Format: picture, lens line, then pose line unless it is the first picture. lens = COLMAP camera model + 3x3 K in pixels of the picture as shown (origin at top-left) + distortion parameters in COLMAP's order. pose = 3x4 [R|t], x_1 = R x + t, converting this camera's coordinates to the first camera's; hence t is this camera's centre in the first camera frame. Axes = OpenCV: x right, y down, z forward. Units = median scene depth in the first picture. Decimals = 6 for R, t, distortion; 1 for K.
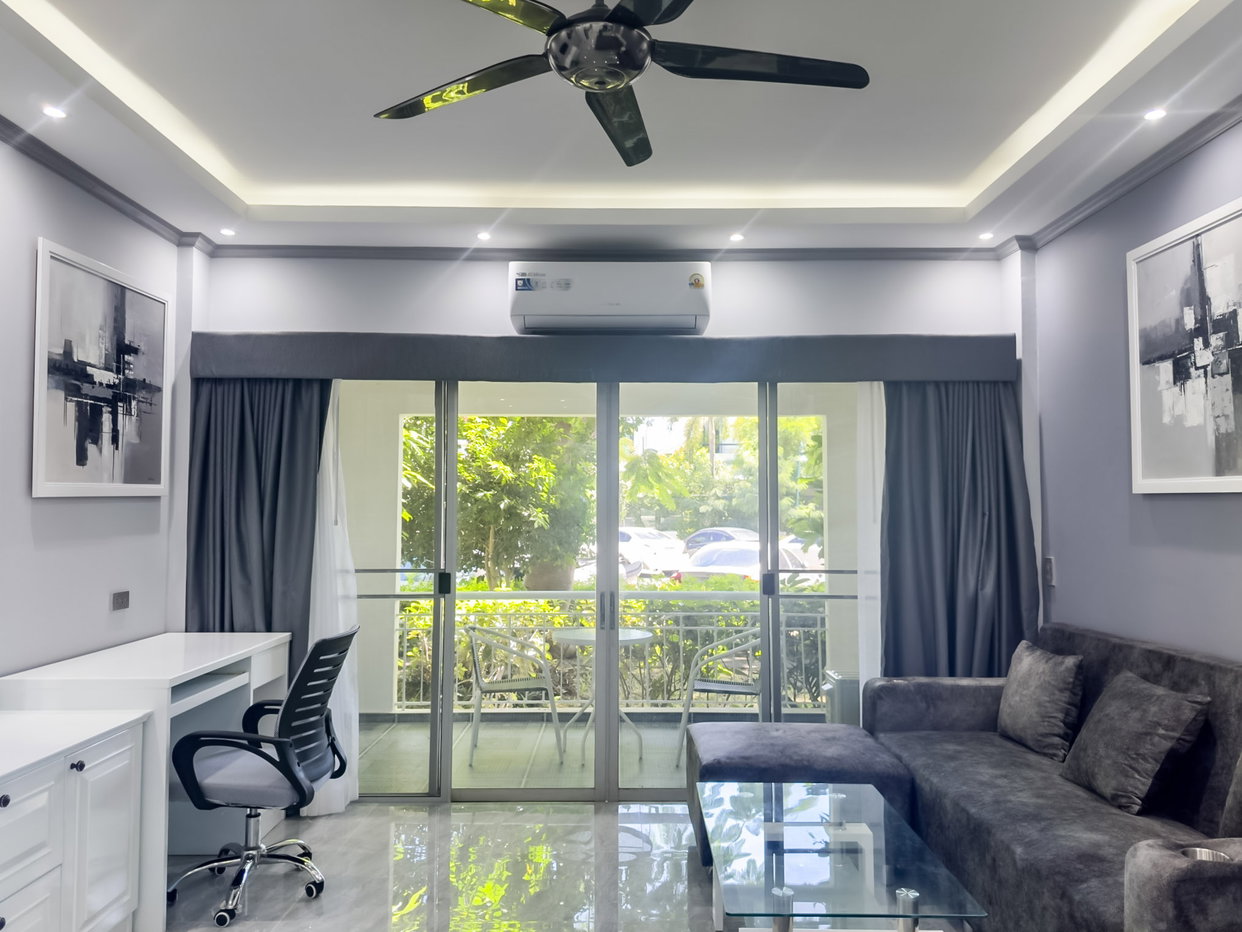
lens RADIAL K [[887.0, 0, 624.1], [0, 887.0, 465.2], [0, 0, 1]] dist [0.007697, -0.007301]
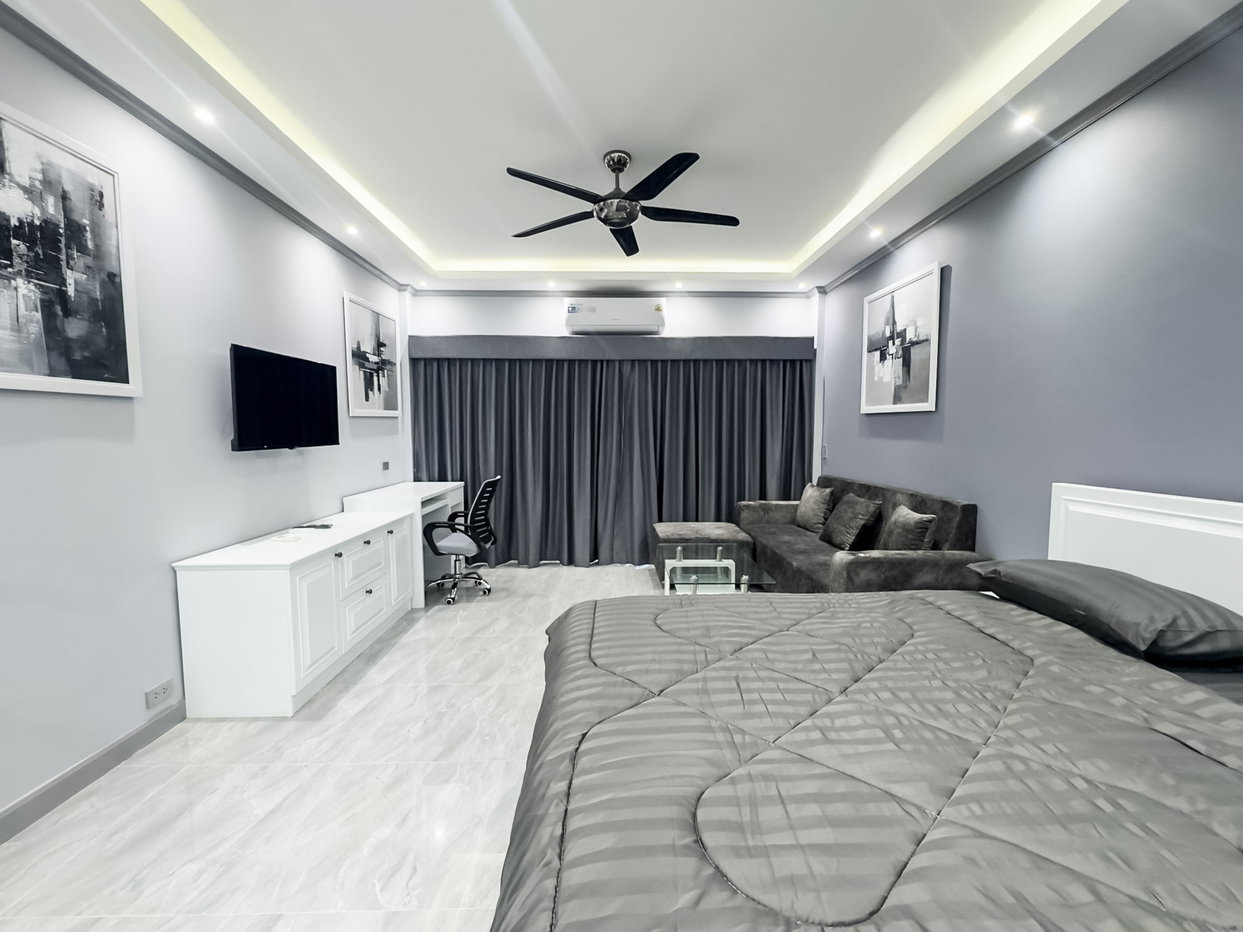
lens RADIAL K [[503.0, 0, 616.4], [0, 503.0, 465.1], [0, 0, 1]] dist [-0.008304, -0.000124]
pose [[0.999979, -0.003041, 0.005795, -0.027812], [0.002305, 0.992398, 0.123052, 0.005305], [-0.006125, -0.123036, 0.992383, -0.222888]]
